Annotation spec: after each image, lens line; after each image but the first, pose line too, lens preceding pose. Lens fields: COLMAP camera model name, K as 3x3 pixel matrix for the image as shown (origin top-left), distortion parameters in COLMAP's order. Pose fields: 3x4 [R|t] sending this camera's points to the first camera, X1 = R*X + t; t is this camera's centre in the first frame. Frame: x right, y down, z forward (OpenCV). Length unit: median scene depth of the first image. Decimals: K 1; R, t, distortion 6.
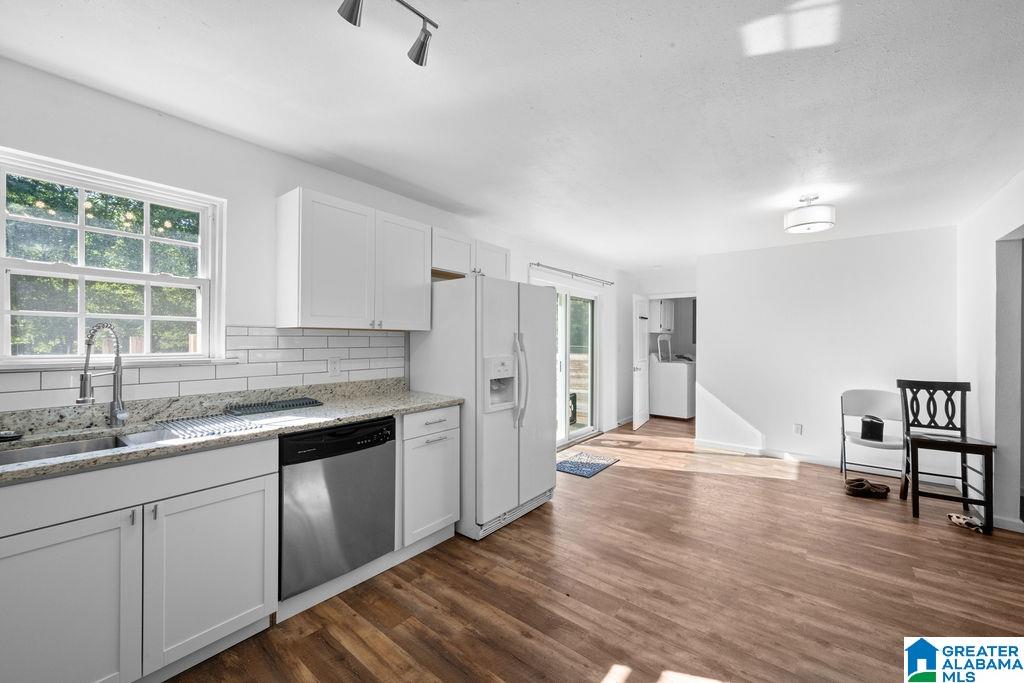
lens RADIAL K [[404.7, 0, 544.4], [0, 404.7, 341.8], [0, 0, 1]] dist [-0.000334, -0.000129]
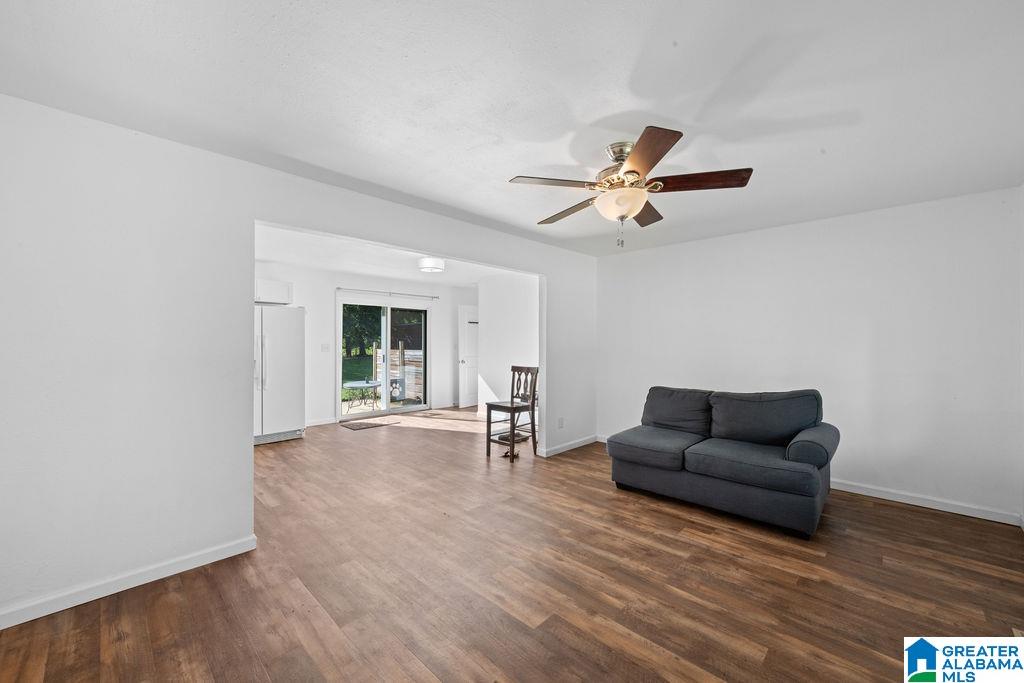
lens RADIAL K [[401.1, 0, 510.0], [0, 401.1, 341.1], [0, 0, 1]] dist [0.000228, -0.000390]
pose [[0.966328, -0.007384, -0.257208, 2.039333], [0.004643, 0.999926, -0.011262, 0.034374], [0.257272, 0.009689, 0.966291, -0.636455]]
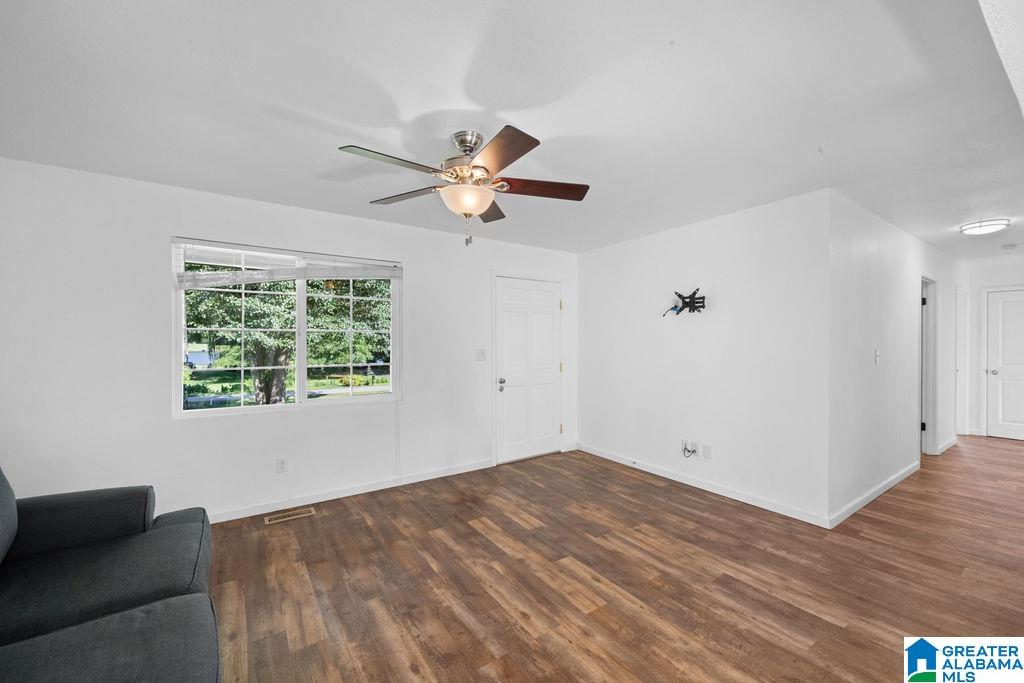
lens RADIAL K [[401.1, 0, 510.0], [0, 401.1, 341.1], [0, 0, 1]] dist [0.000228, -0.000390]
pose [[-0.897654, -0.006982, 0.440645, 1.502058], [-0.006184, 0.999976, 0.003248, 0.009696], [-0.440657, 0.000191, -0.897676, 1.362743]]
